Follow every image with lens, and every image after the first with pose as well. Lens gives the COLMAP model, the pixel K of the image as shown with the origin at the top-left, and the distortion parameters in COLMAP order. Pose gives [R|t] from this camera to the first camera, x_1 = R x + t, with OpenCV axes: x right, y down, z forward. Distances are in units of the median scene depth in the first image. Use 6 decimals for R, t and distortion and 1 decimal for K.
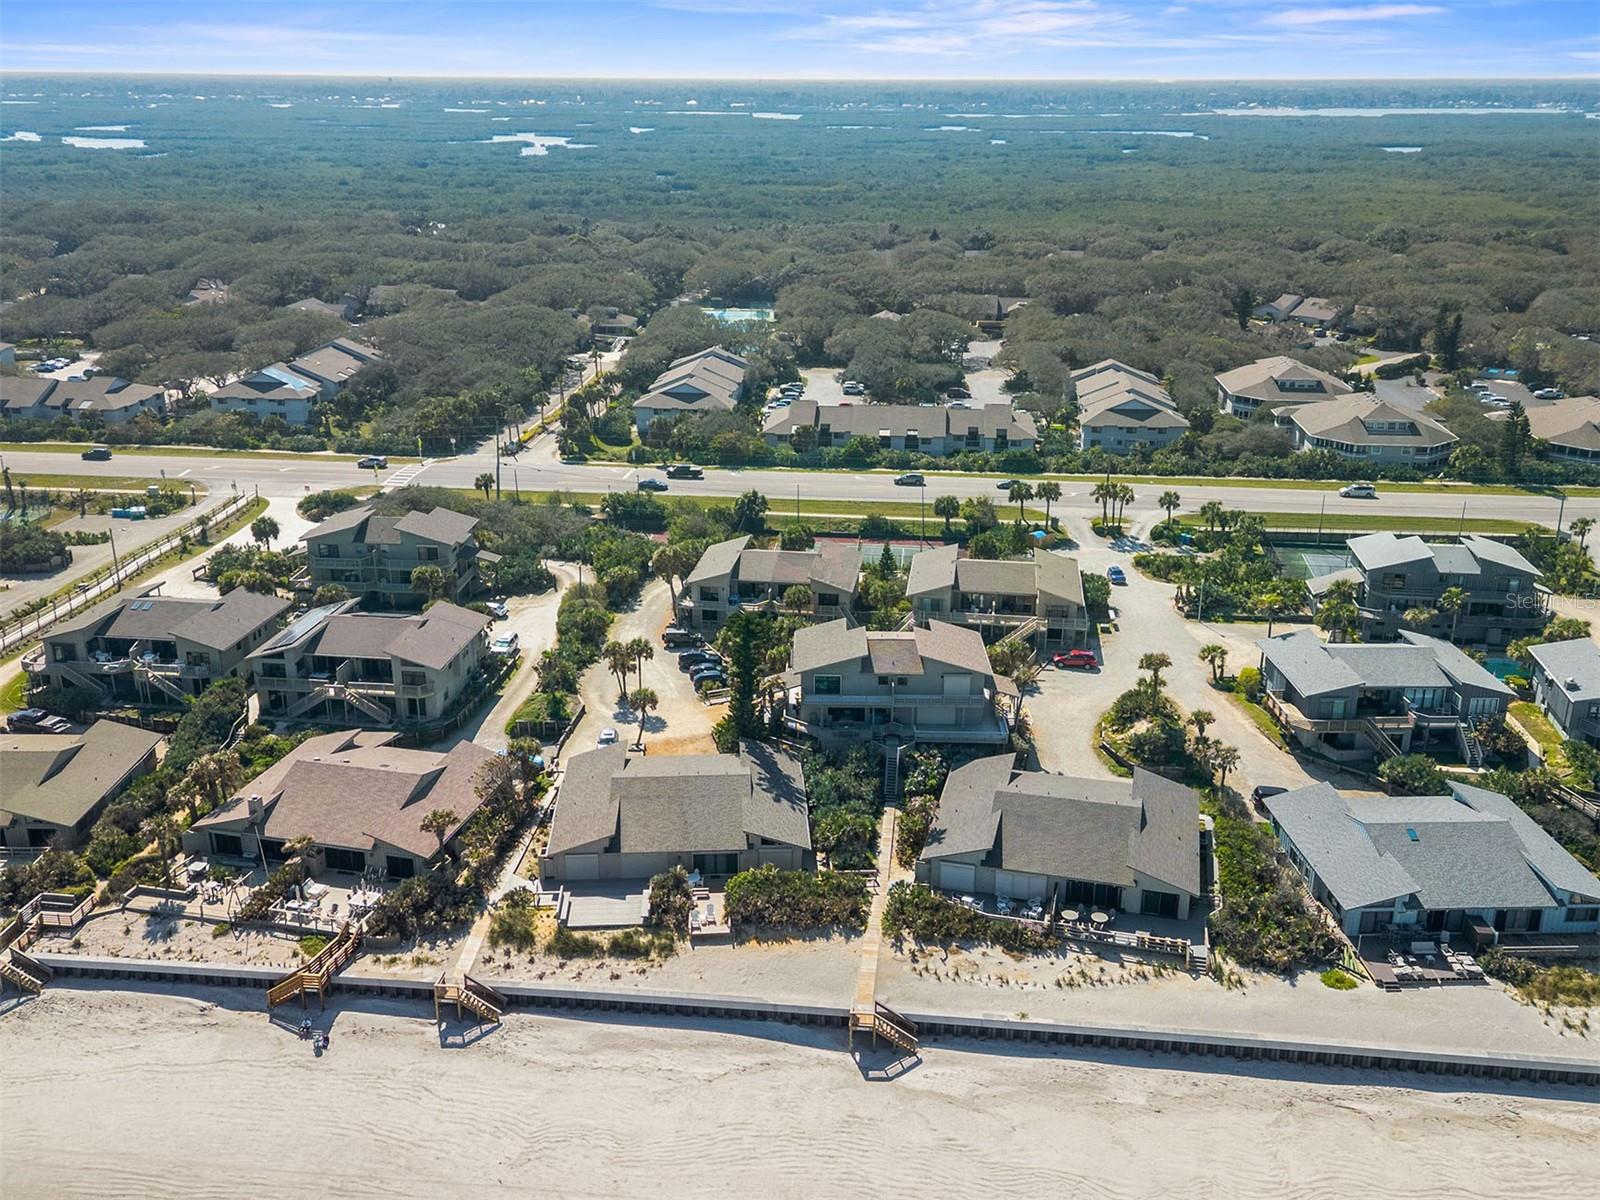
lens RADIAL K [[1460.0, 0, 803.2], [0, 1460.0, 581.5], [0, 0, 1]] dist [0.074183, 0.000000]
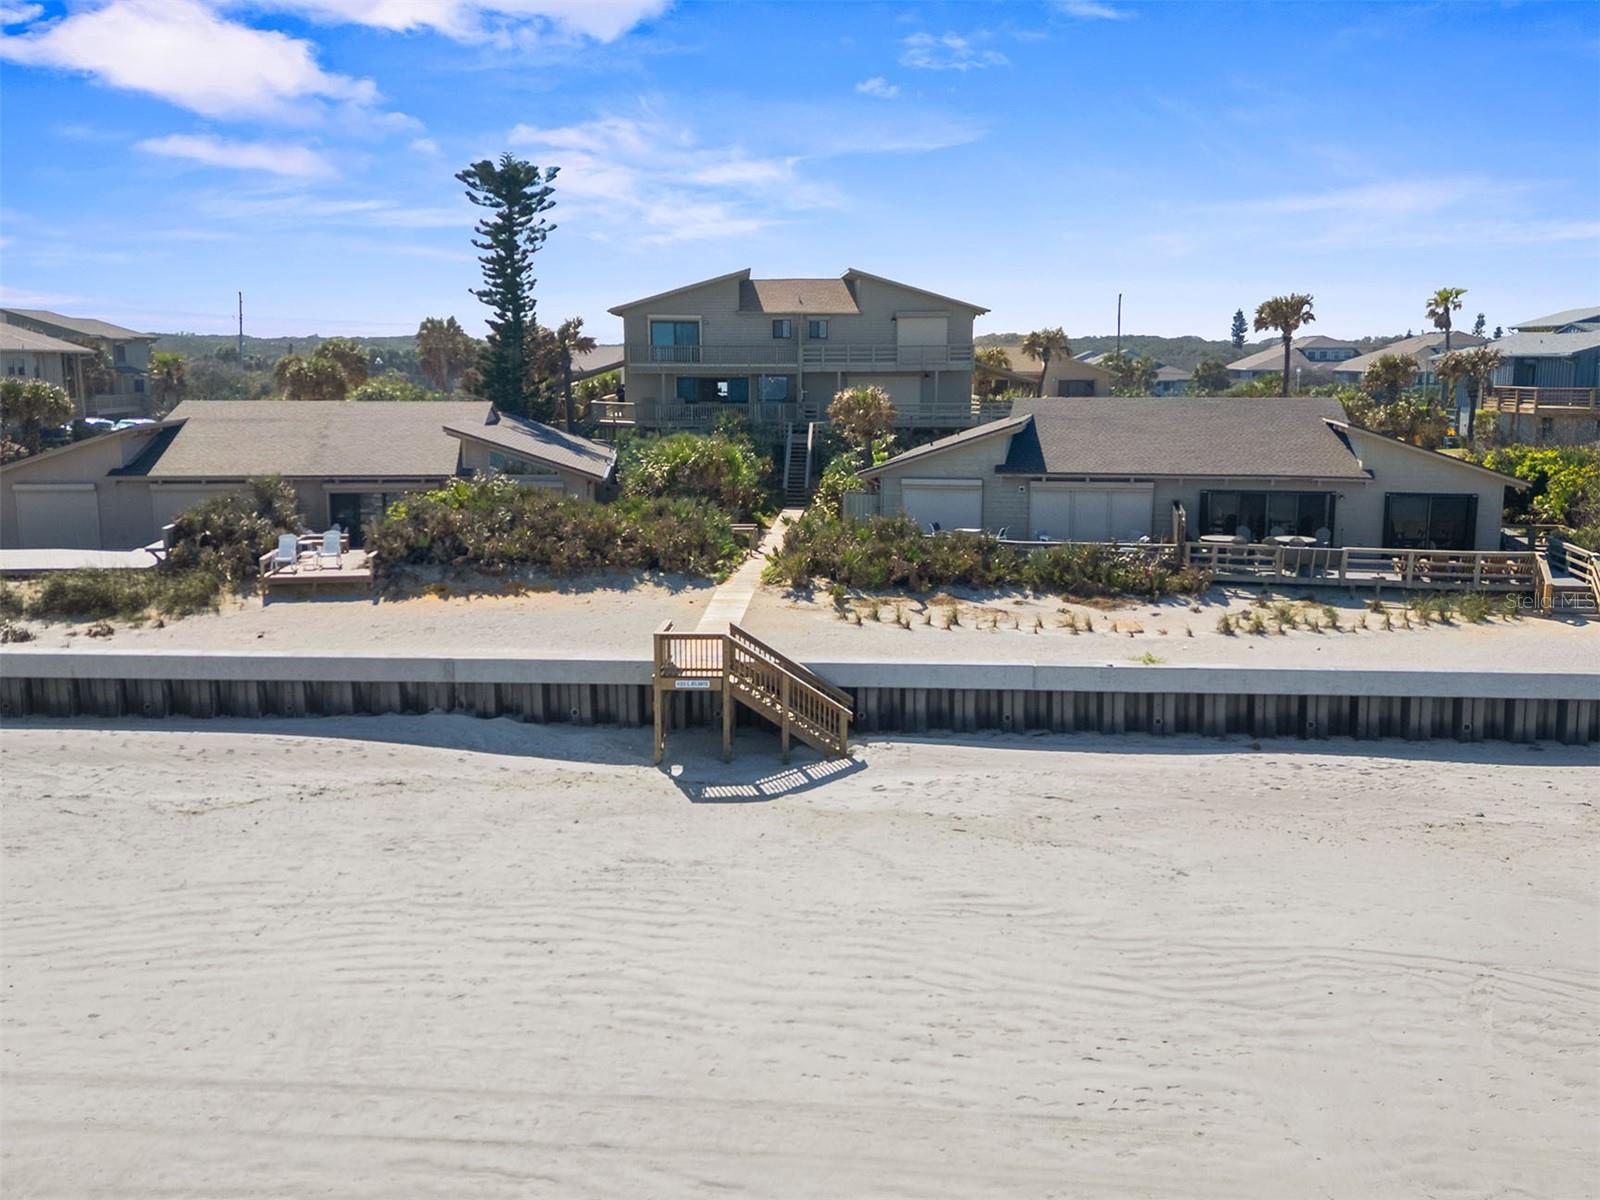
lens RADIAL K [[1460.0, 0, 805.0], [0, 1460.0, 614.7], [0, 0, 1]] dist [0.074183, 0.000000]
pose [[0.998887, -0.007815, 0.046516, 0.047125], [0.015677, 0.985122, -0.171140, 0.319550], [-0.044486, 0.171678, 0.984148, 0.611471]]
